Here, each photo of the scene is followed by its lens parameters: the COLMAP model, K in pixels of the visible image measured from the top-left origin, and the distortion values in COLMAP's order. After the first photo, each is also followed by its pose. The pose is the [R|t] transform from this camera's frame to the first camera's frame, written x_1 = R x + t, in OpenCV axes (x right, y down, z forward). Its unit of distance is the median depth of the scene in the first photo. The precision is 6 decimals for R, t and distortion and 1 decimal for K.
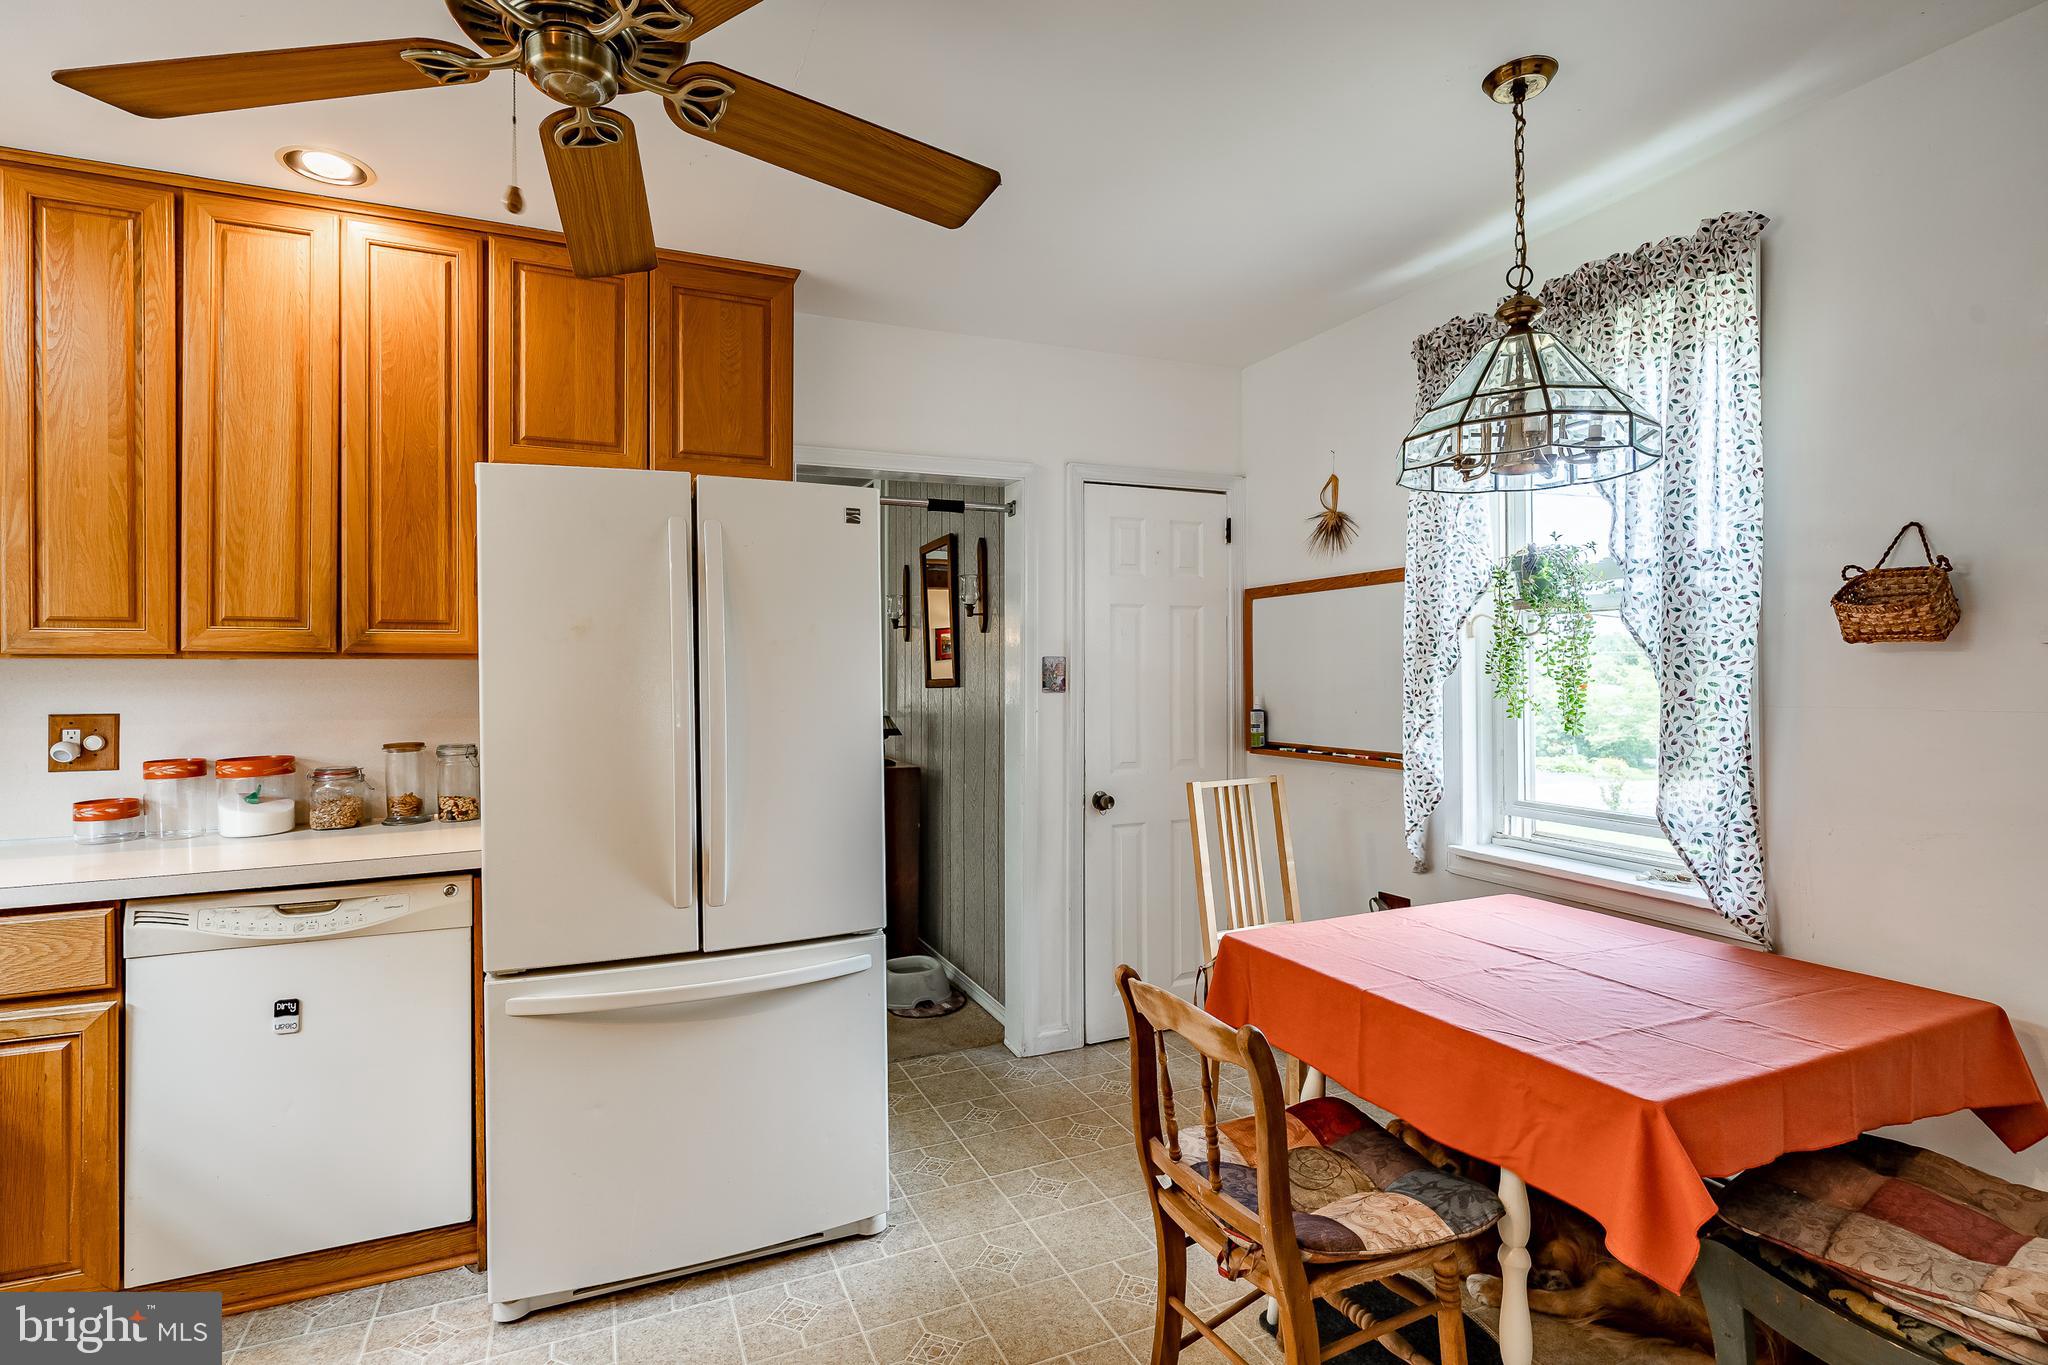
lens RADIAL K [[975.7, 0, 1008.9], [0, 975.7, 667.4], [0, 0, 1]] dist [-0.002069, 0.000362]
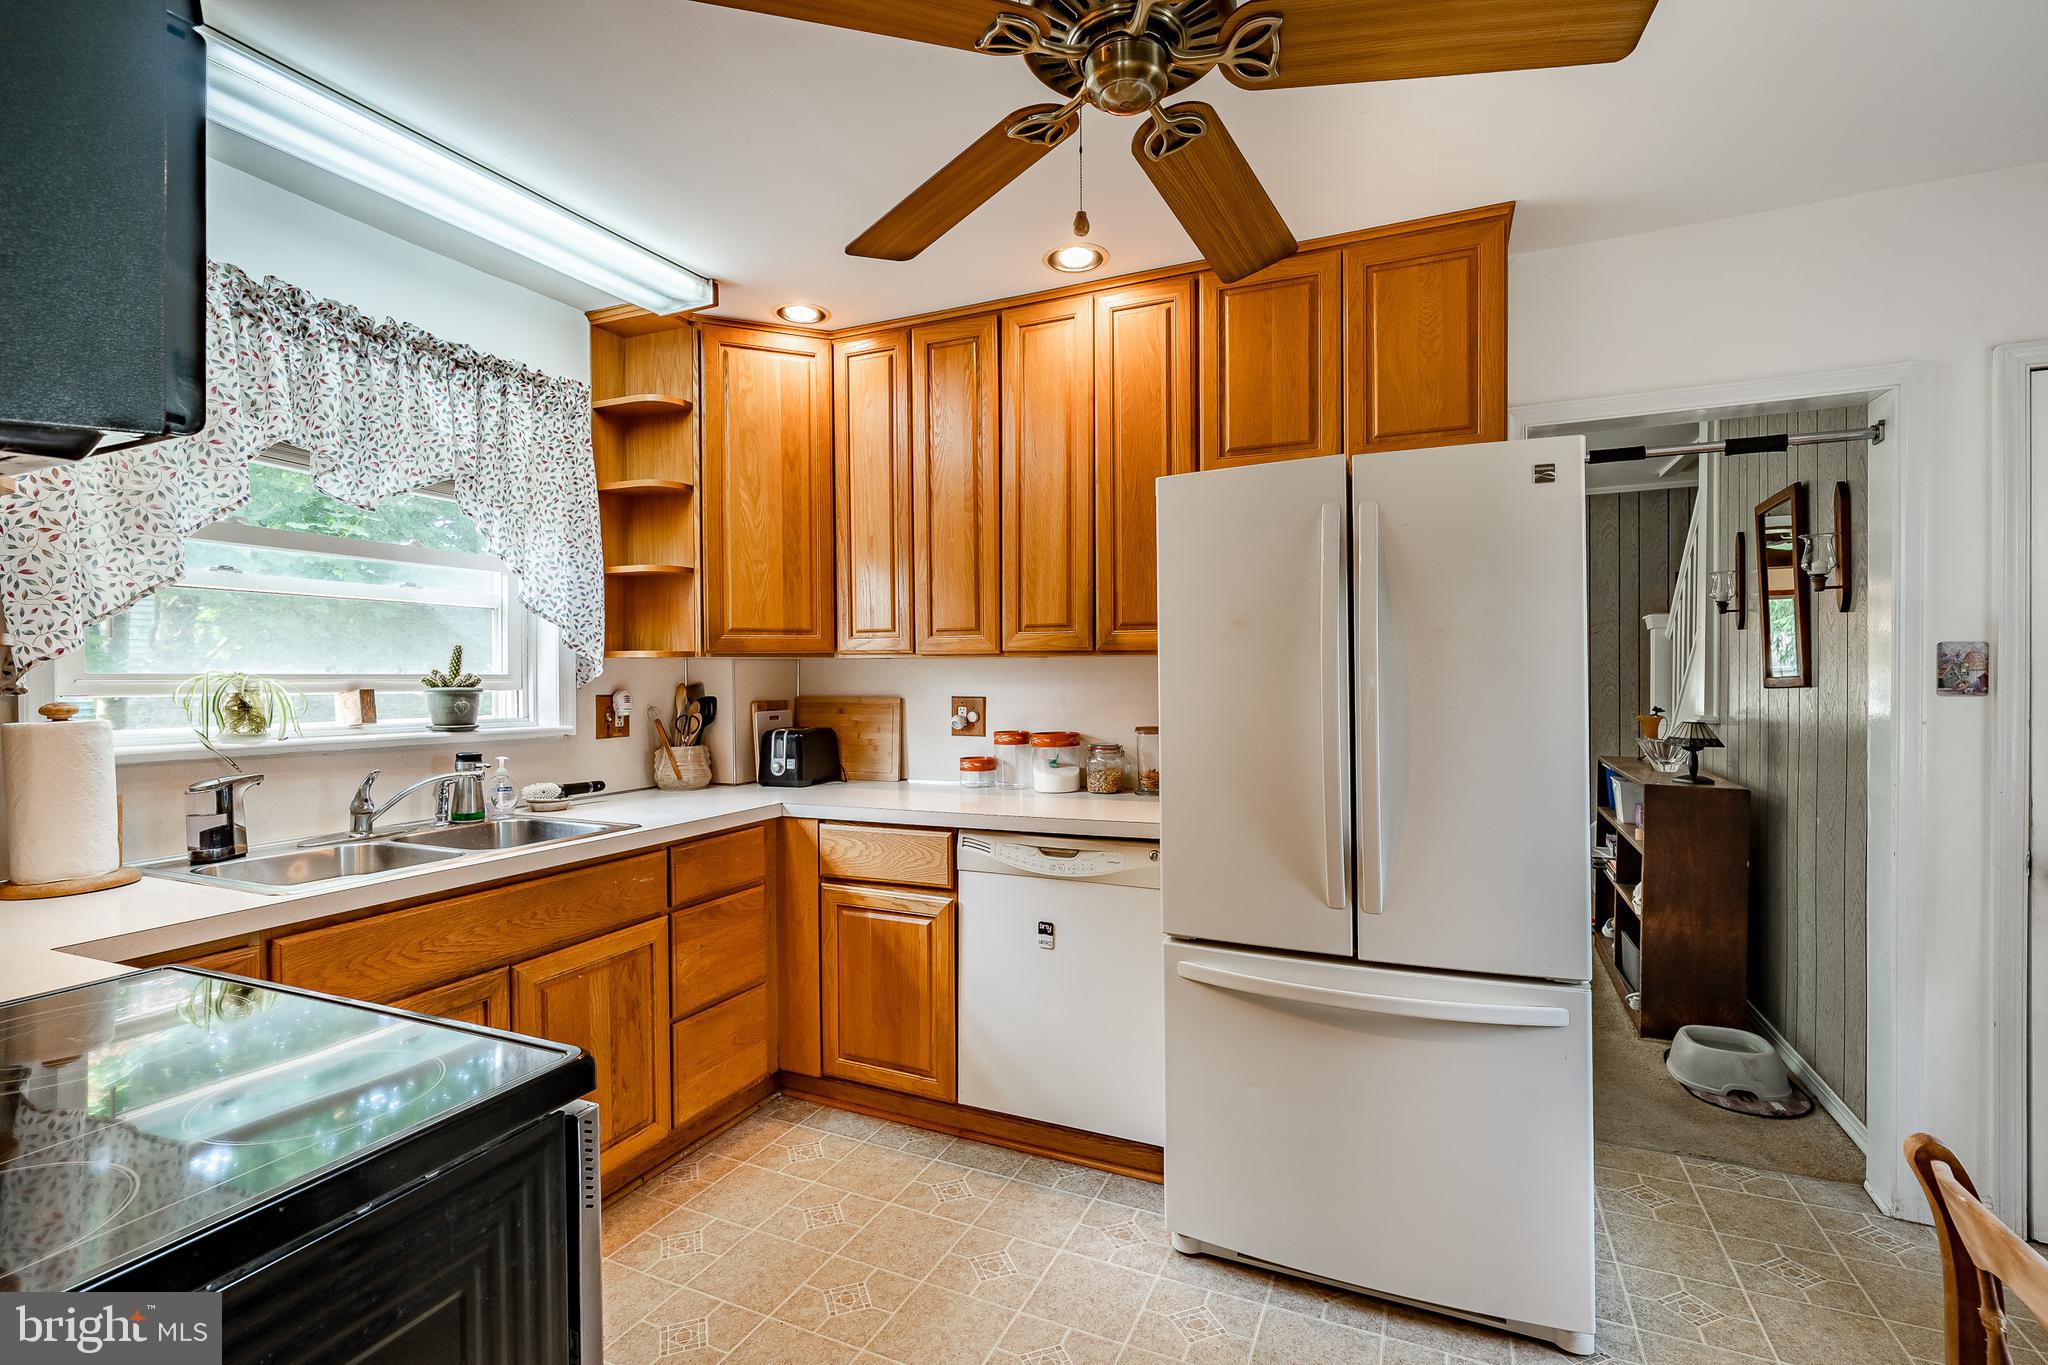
lens RADIAL K [[926.1, 0, 1019.6], [0, 926.1, 677.3], [0, 0, 1]] dist [-0.001438, 0.000421]
pose [[0.674077, 0.003752, -0.738651, 0.116845], [0.003342, 0.999961, 0.008130, 0.008846], [0.738653, -0.007949, 0.674039, 0.140172]]
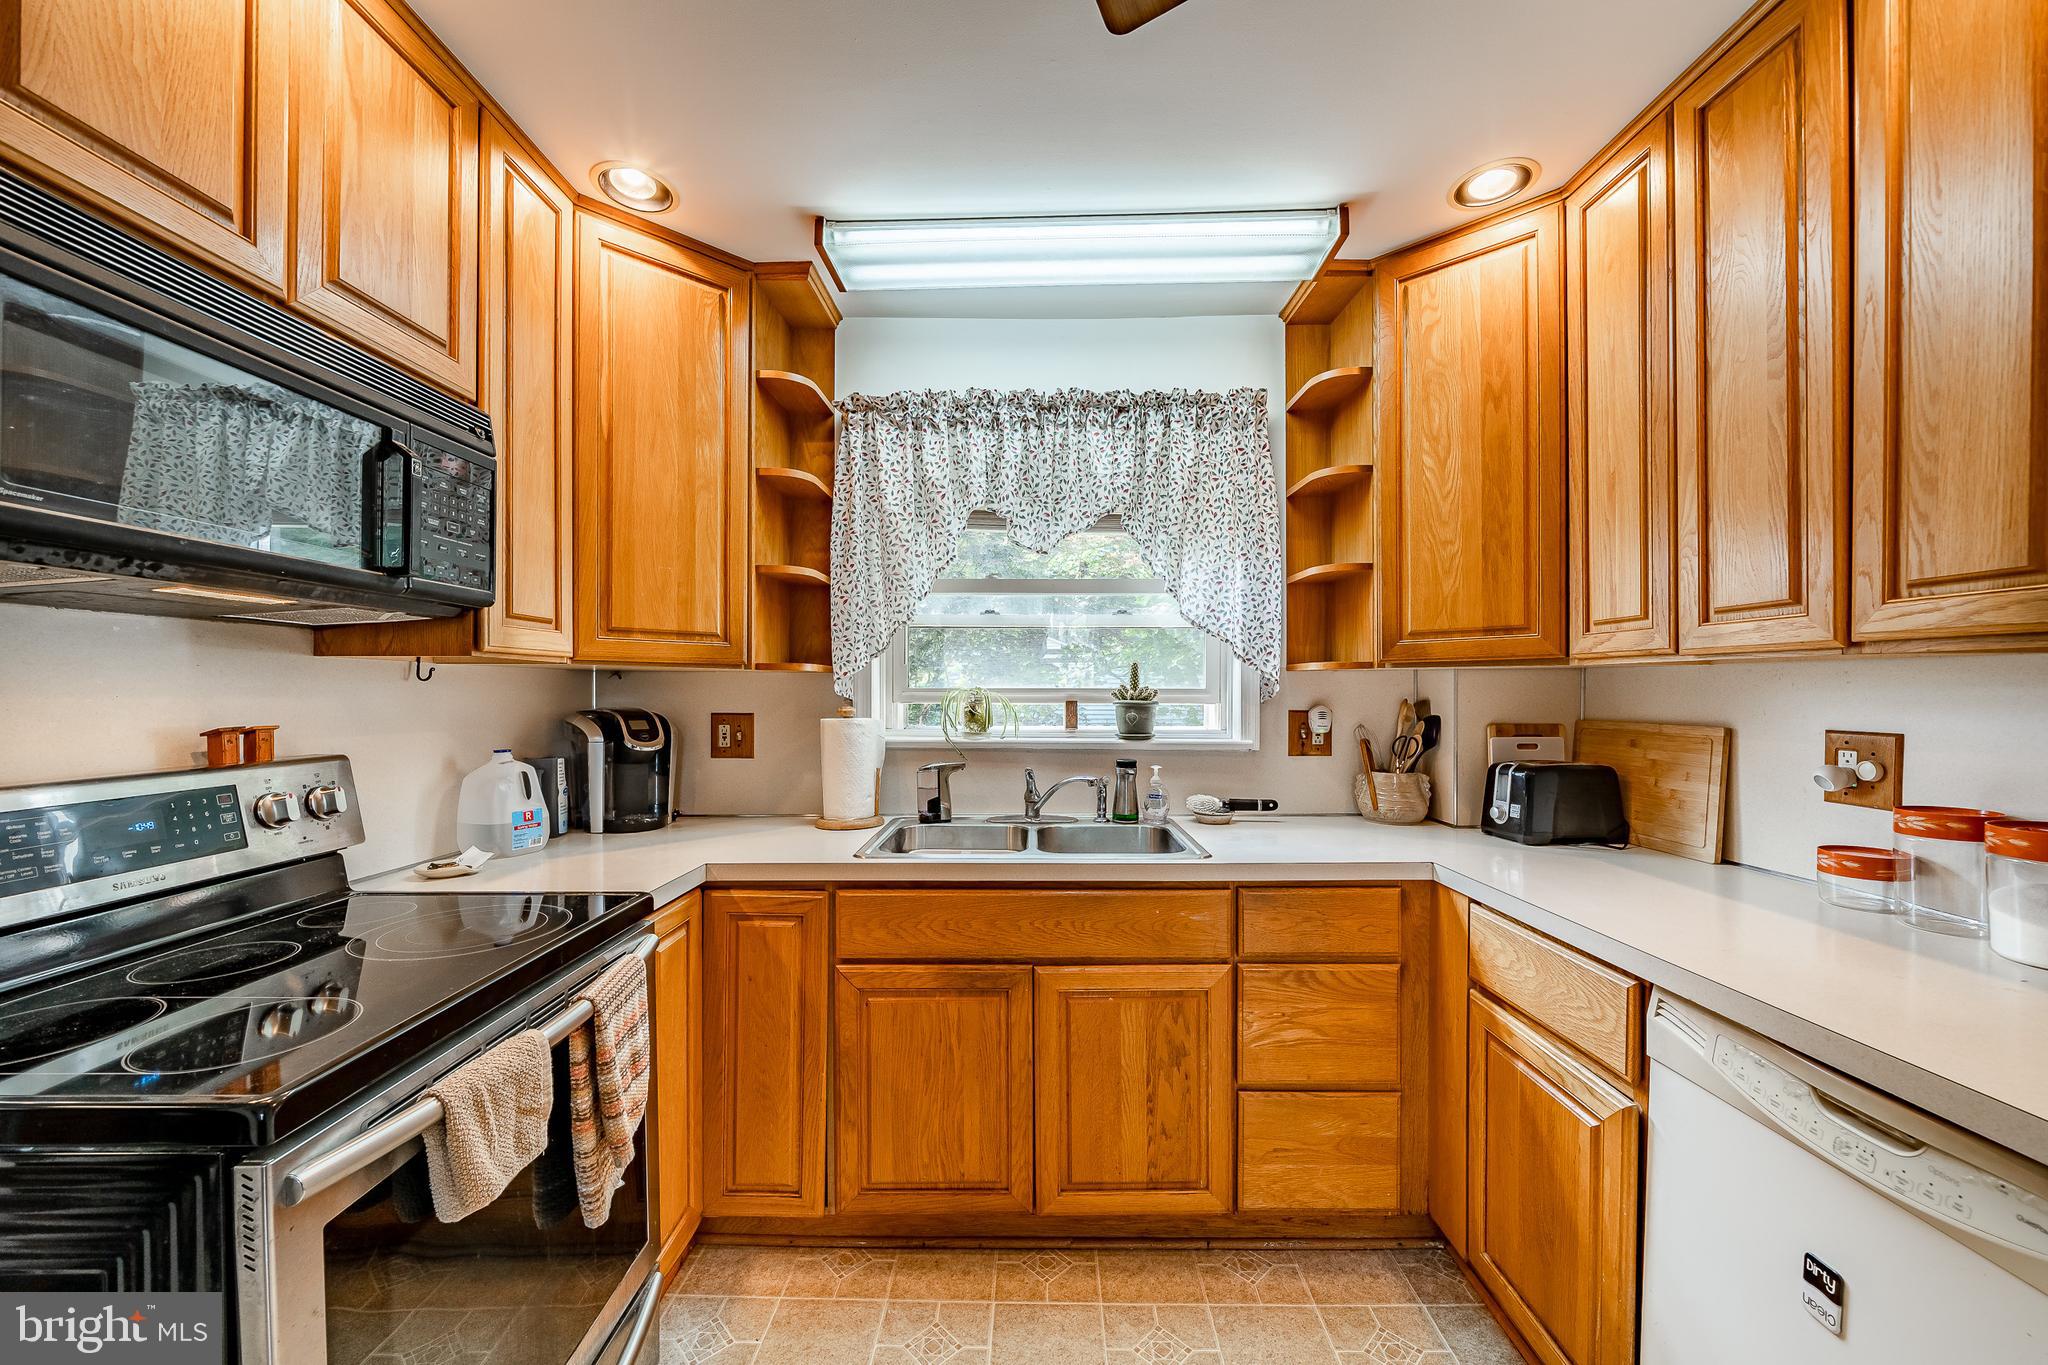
lens RADIAL K [[773.1, 0, 1025.4], [0, 773.1, 698.2], [0, 0, 1]] dist [-0.008812, 0.000110]
pose [[-0.401257, 0.014726, -0.915847, -0.148210], [0.005614, 0.999892, 0.013617, 0.010208], [0.915948, 0.000322, -0.401296, 0.670551]]
